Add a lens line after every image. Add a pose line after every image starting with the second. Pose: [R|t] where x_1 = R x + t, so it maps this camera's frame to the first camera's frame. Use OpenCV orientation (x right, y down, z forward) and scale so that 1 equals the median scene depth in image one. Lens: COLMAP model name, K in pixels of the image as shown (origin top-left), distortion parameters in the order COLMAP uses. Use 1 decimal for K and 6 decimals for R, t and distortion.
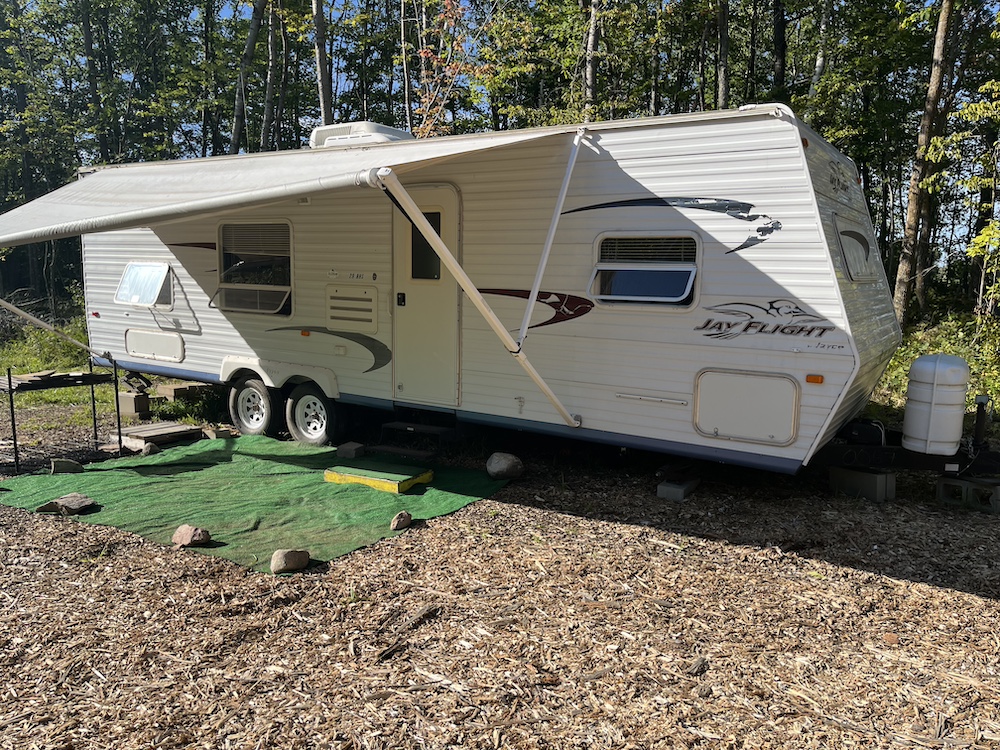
lens RADIAL K [[767.4, 0, 500.0], [0, 767.4, 375.0], [0, 0, 1]] dist [0.082300, -0.104698]
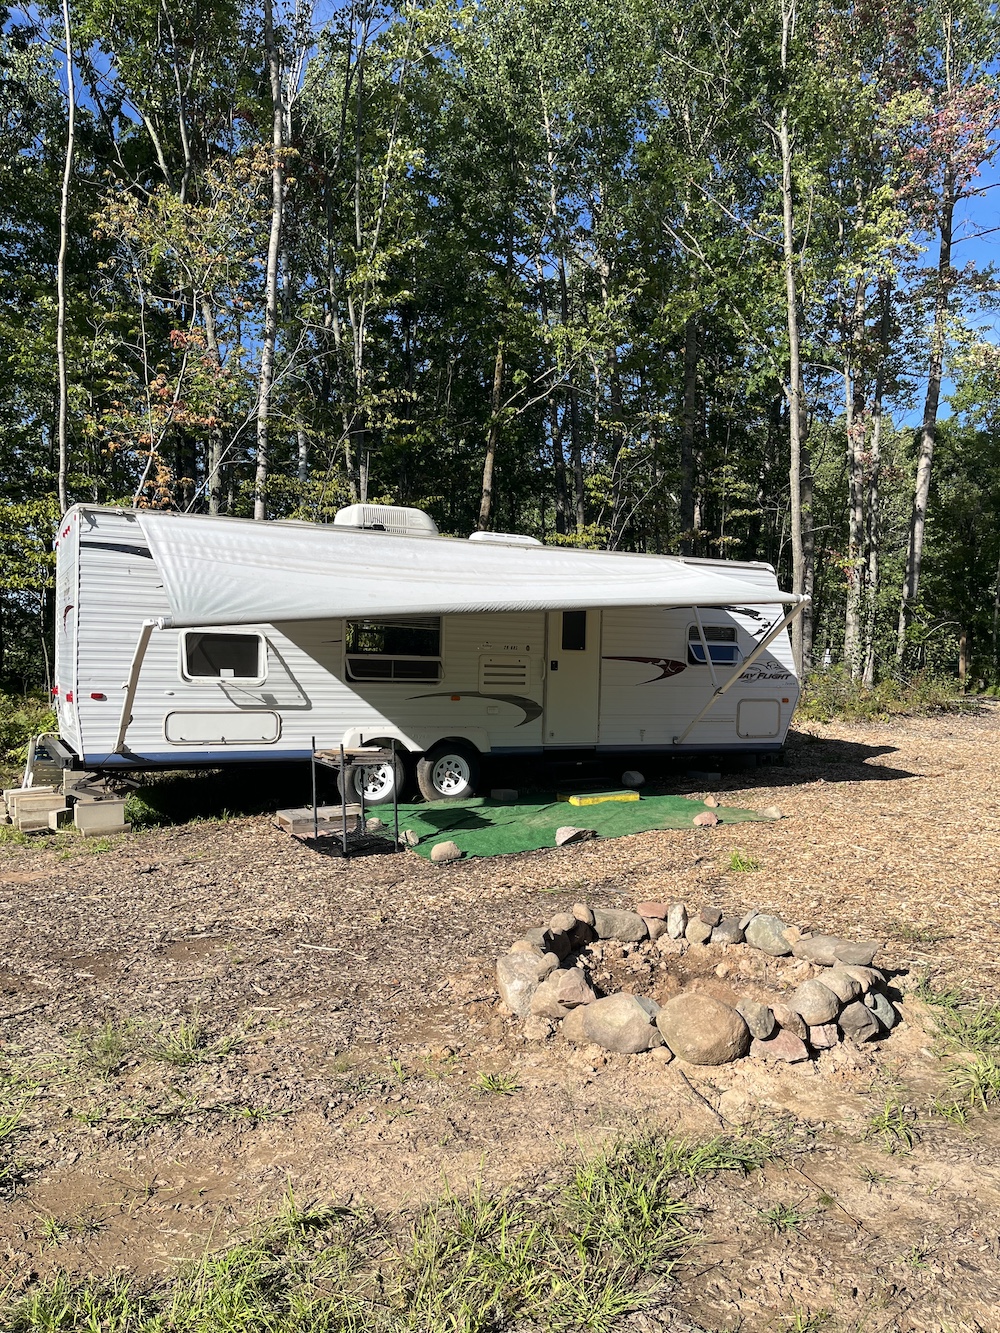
lens RADIAL K [[1022.9, 0, 500.0], [0, 1022.9, 666.5], [0, 0, 1]] dist [0.082300, -0.104698]
pose [[0.496518, -0.015006, 0.867897, -1.563542], [0.103346, 0.993761, -0.041941, -0.032186], [-0.861852, 0.110519, 0.494971, 0.216590]]
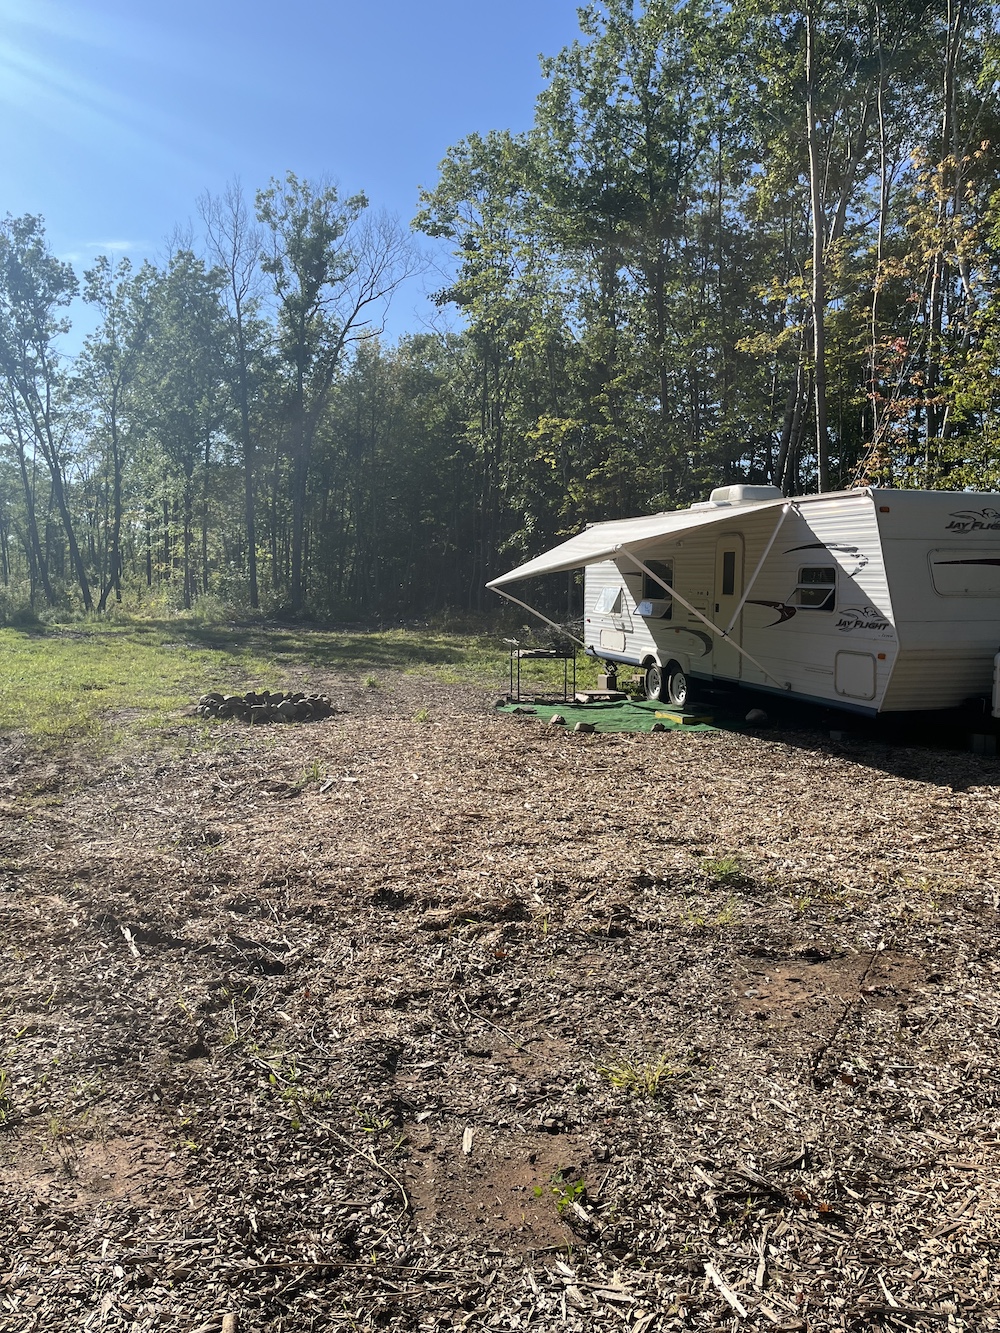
lens RADIAL K [[1022.9, 0, 500.0], [0, 1022.9, 666.5], [0, 0, 1]] dist [0.082300, -0.104698]
pose [[0.756158, 0.044769, -0.652856, 0.828646], [-0.083283, 0.996128, -0.028152, 0.104001], [0.649068, 0.075659, 0.756959, -0.765225]]
